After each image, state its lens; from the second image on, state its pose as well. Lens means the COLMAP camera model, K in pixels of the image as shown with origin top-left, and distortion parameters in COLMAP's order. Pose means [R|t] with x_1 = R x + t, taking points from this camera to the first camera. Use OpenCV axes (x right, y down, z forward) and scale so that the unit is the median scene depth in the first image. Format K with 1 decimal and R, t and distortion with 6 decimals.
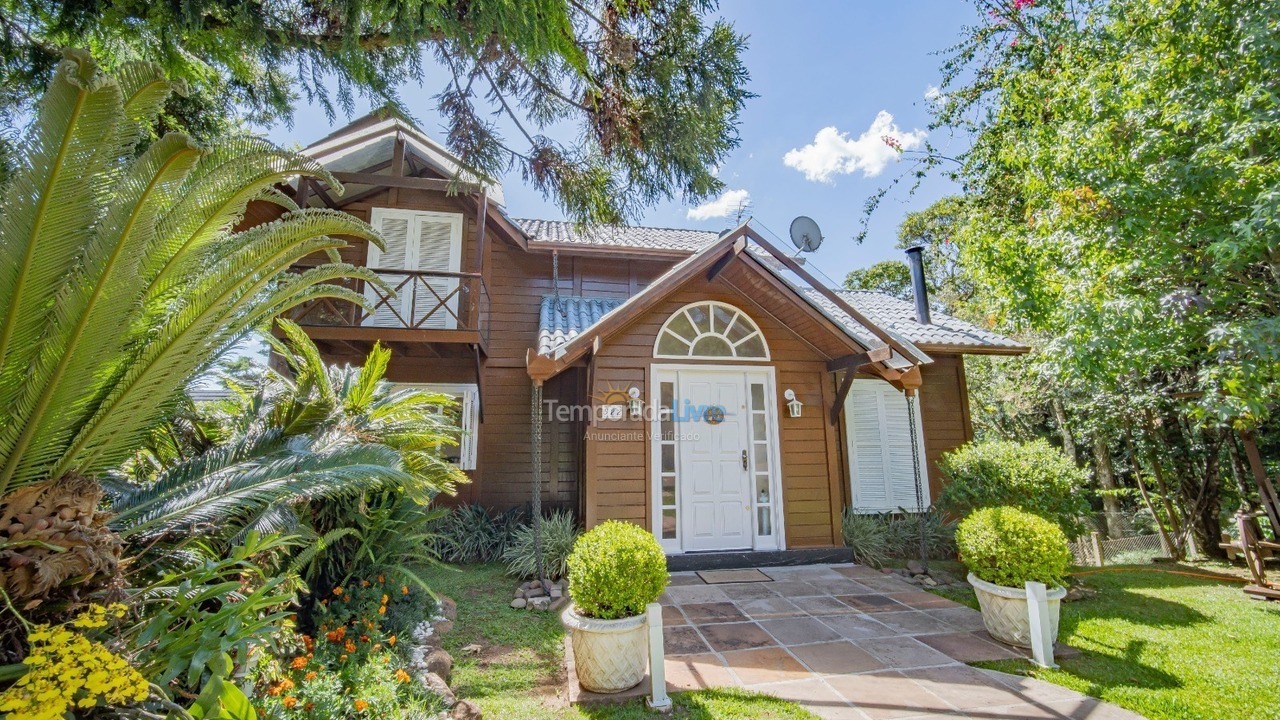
lens RADIAL K [[516.7, 0, 635.1], [0, 516.7, 357.7], [0, 0, 1]] dist [-0.007878, 0.000114]
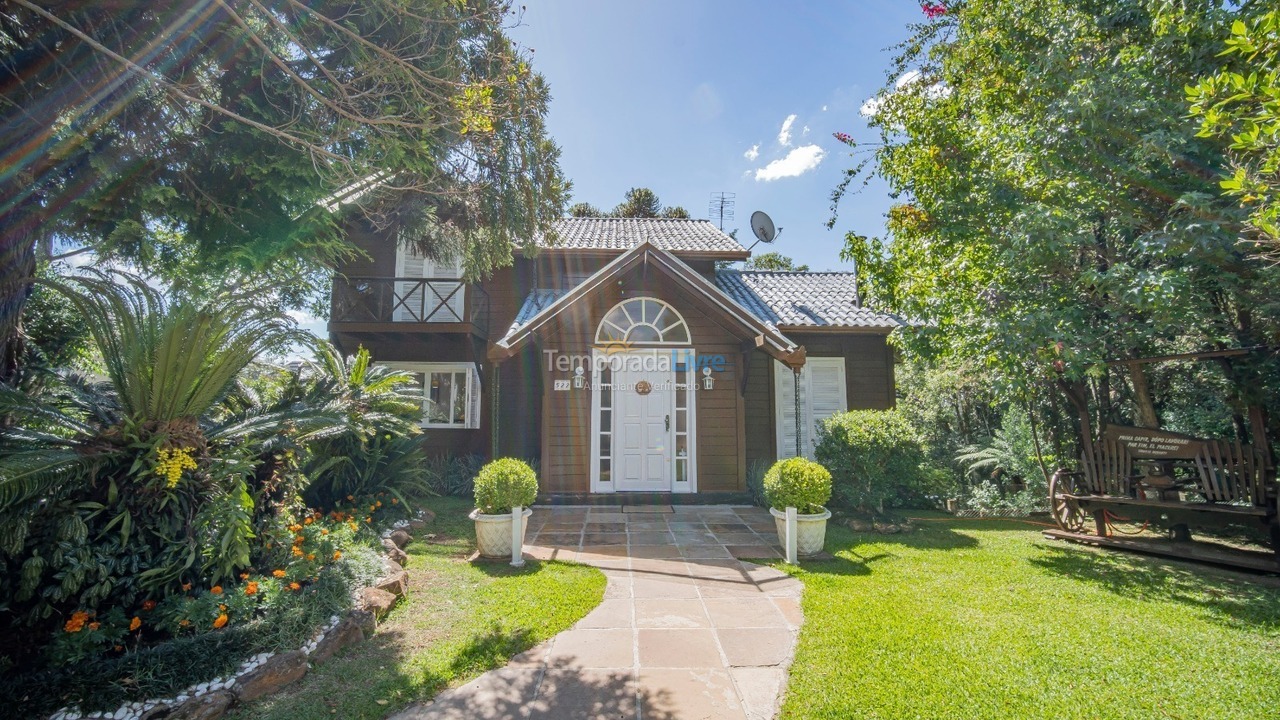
lens RADIAL K [[516.7, 0, 632.8], [0, 516.7, 361.5], [0, 0, 1]] dist [-0.007878, 0.000114]
pose [[0.989586, -0.005844, -0.143826, 0.320392], [0.015823, 0.997537, 0.068336, -0.042229], [0.143072, -0.069900, 0.987241, -0.264406]]
